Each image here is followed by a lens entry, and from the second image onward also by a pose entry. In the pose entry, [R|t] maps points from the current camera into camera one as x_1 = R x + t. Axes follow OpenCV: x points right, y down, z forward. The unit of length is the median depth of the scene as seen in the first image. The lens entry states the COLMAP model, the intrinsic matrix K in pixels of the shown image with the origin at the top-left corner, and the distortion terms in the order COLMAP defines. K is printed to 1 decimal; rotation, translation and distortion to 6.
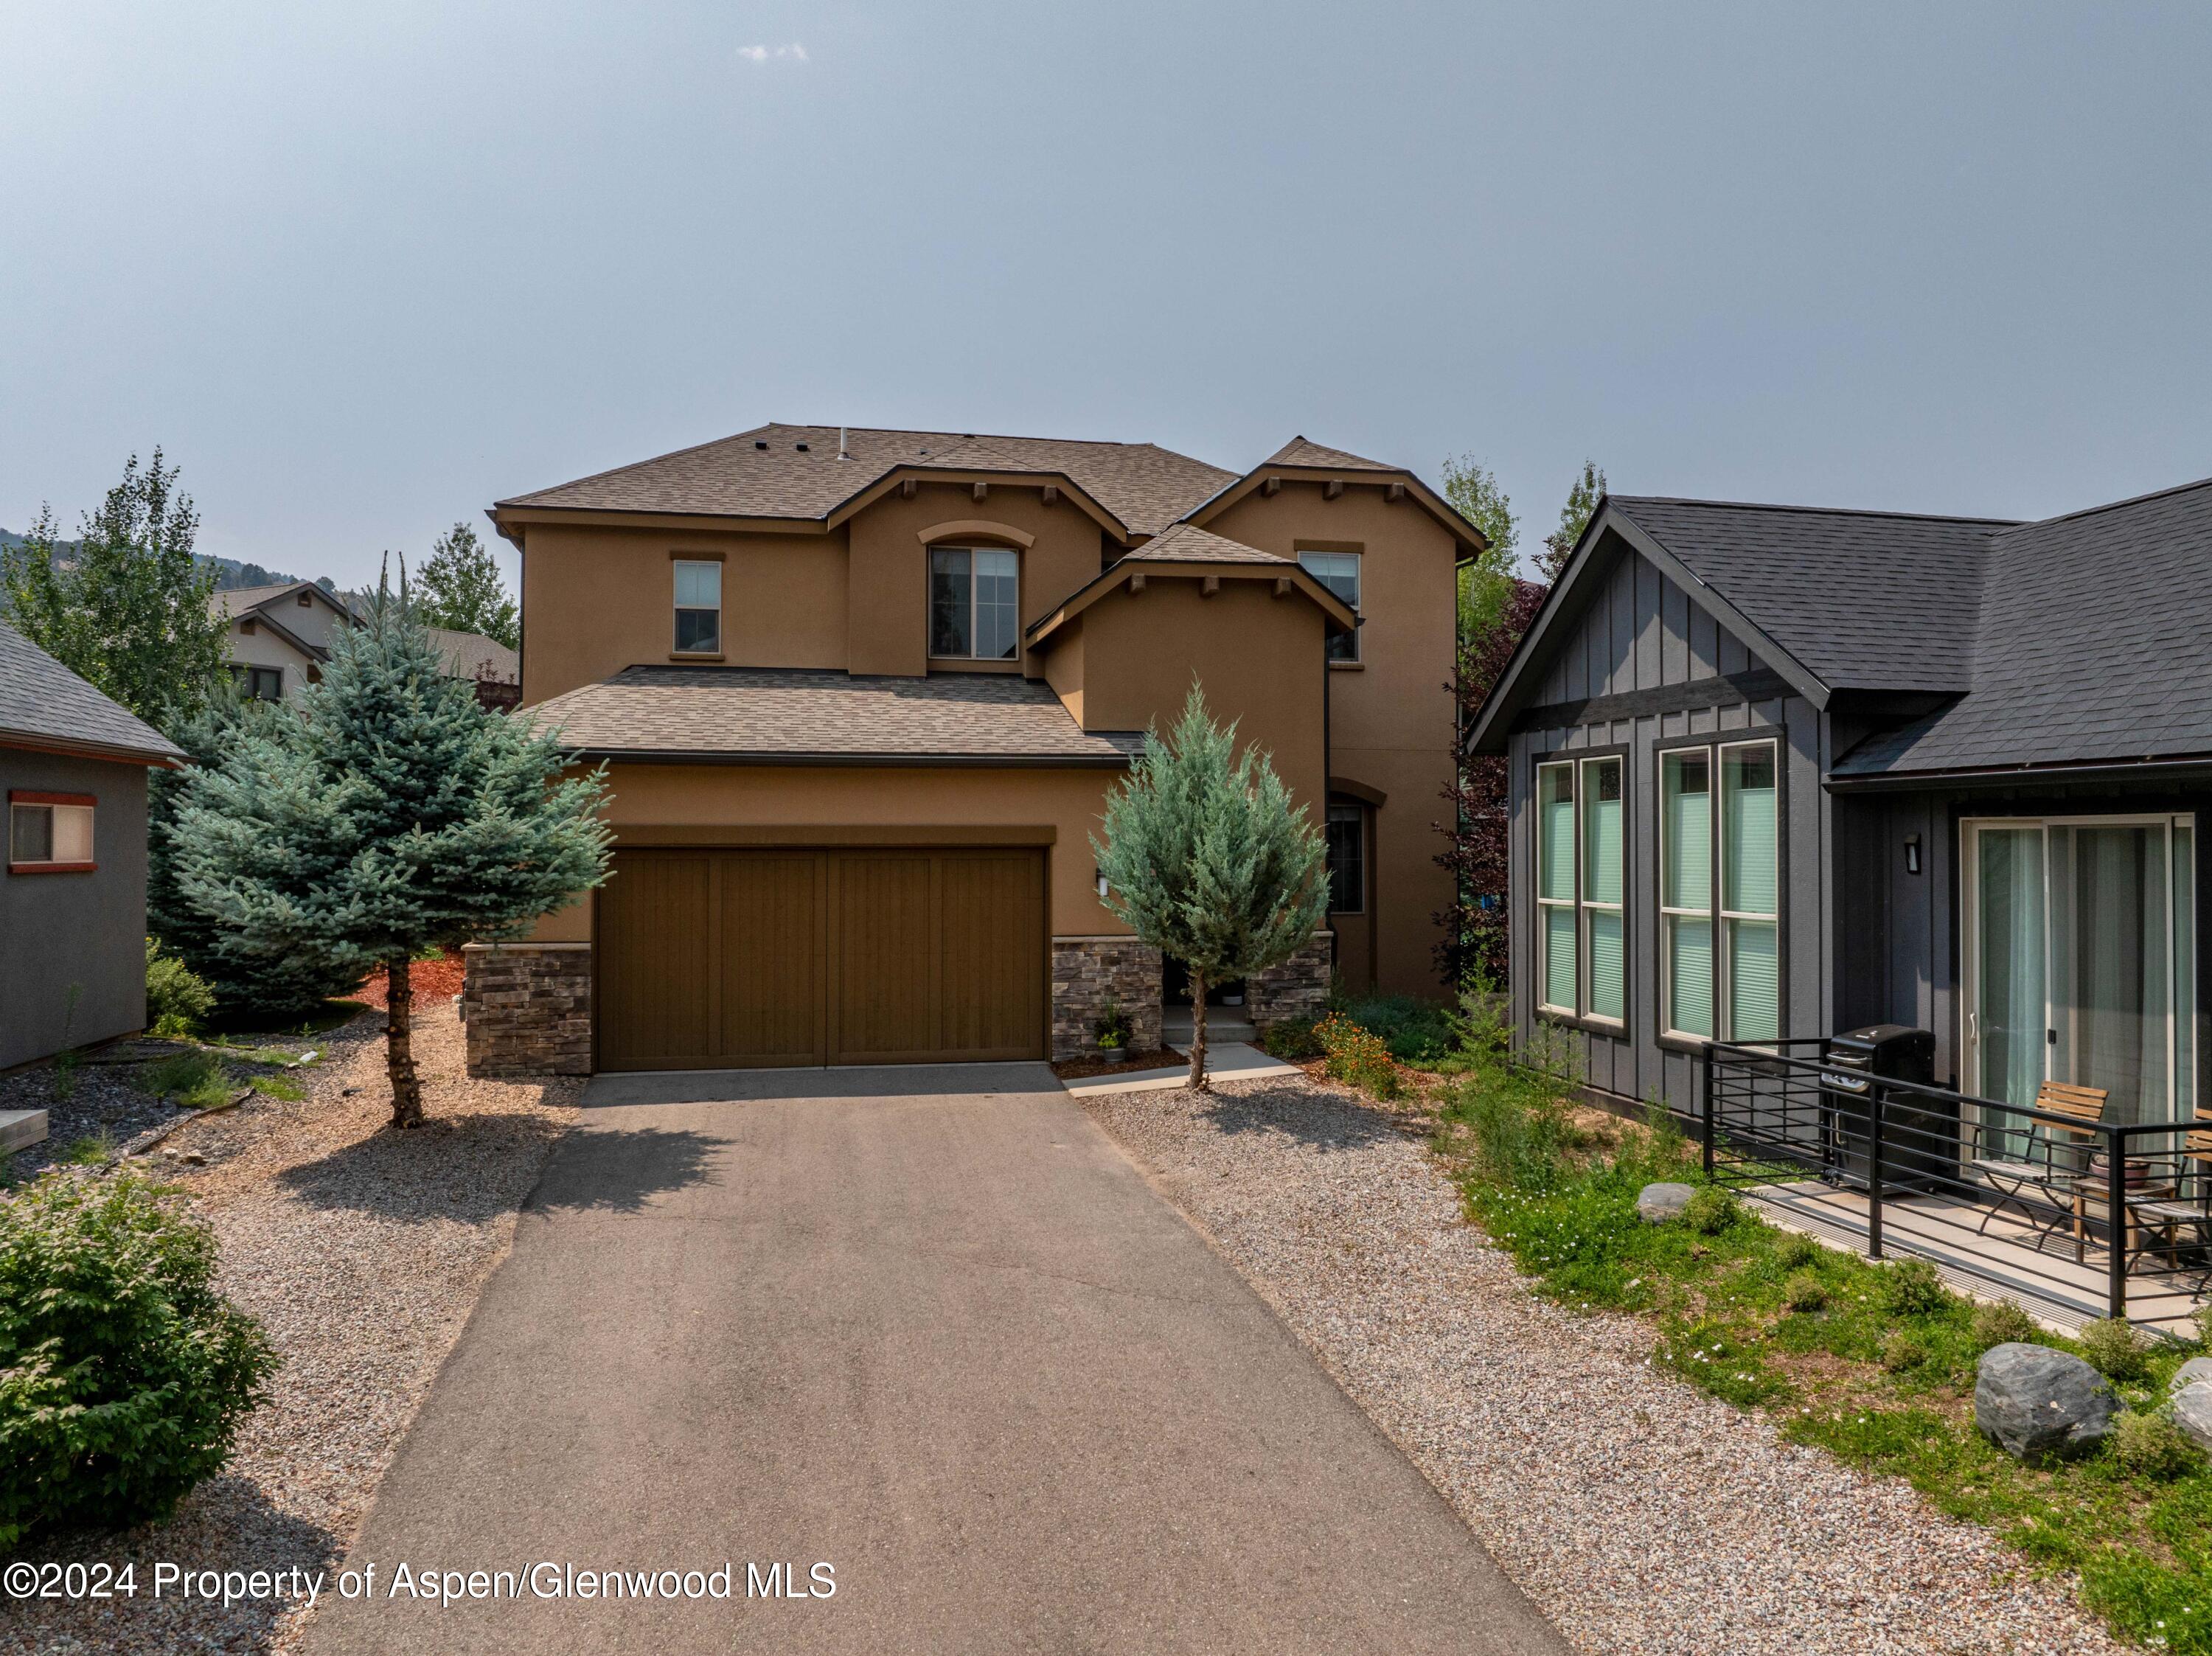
lens RADIAL K [[1594.5, 0, 1135.1], [0, 1594.5, 822.9], [0, 0, 1]] dist [-0.051638, -0.003168]
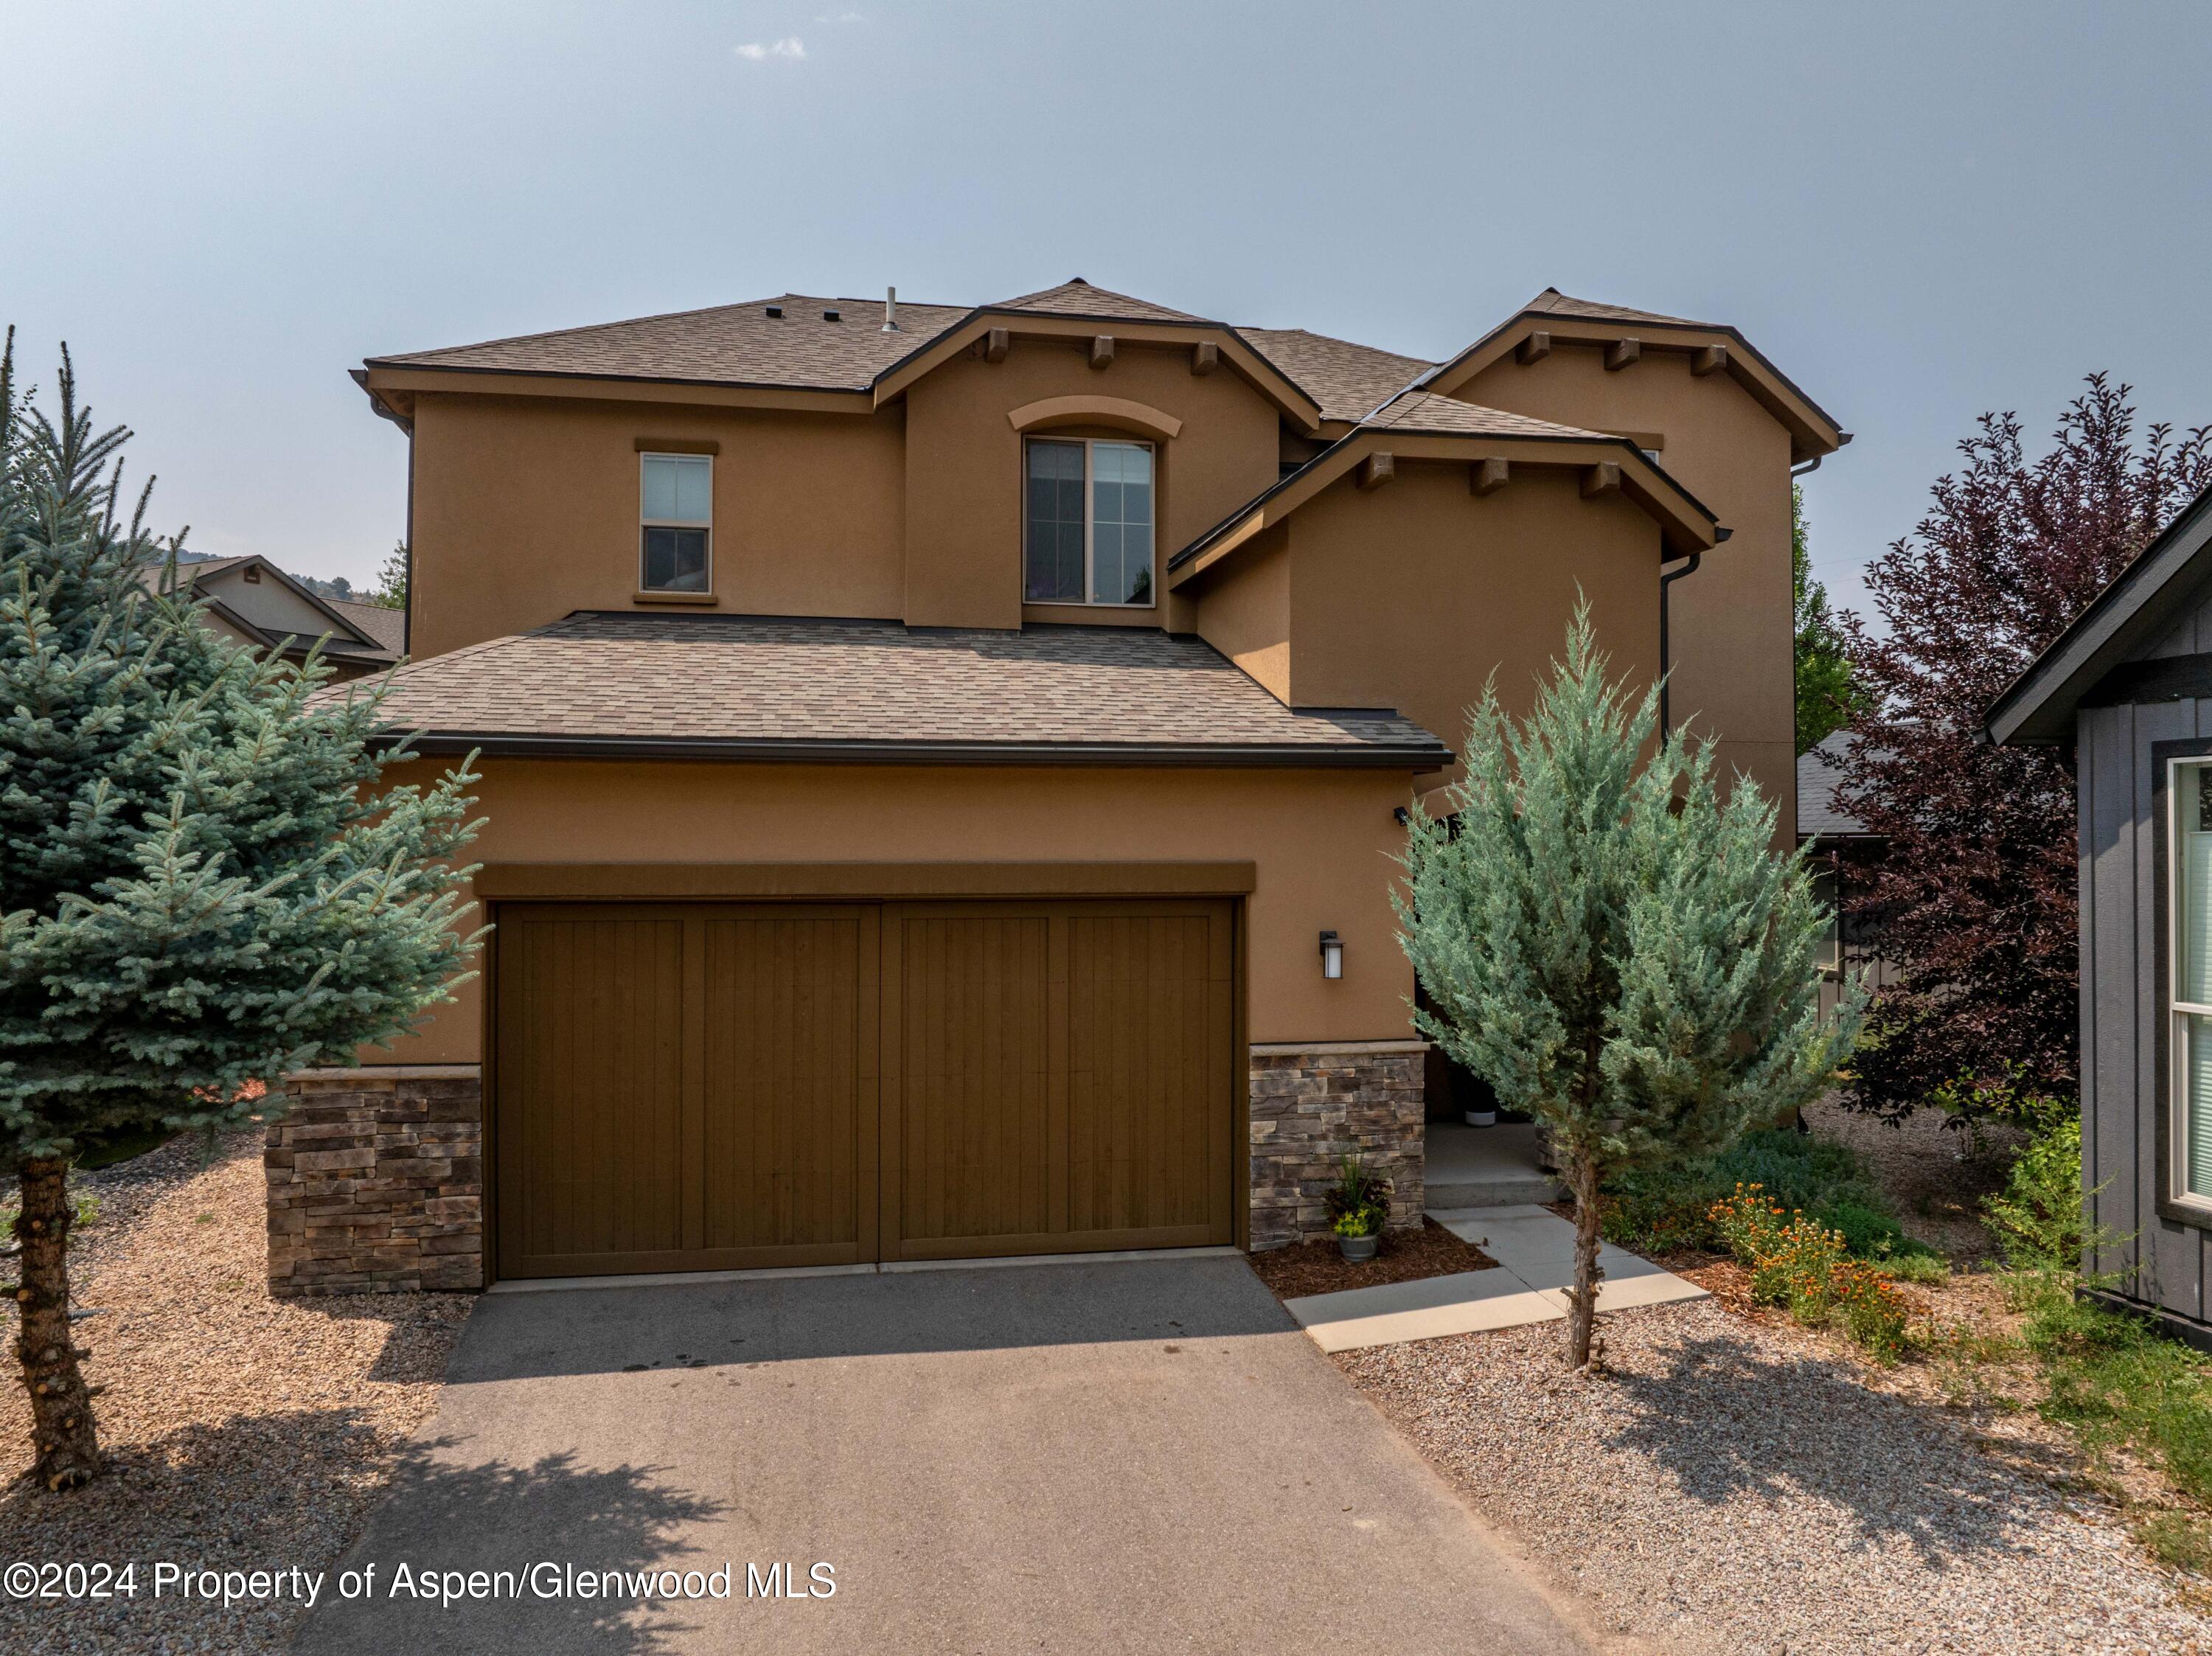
lens RADIAL K [[1583.7, 0, 1119.2], [0, 1583.7, 829.3], [0, 0, 1]] dist [-0.049294, 0.000760]
pose [[0.999820, 0.000659, -0.018959, -0.093831], [-0.000601, 0.999995, 0.003073, -0.013200], [0.018961, -0.003061, 0.999816, 0.412514]]
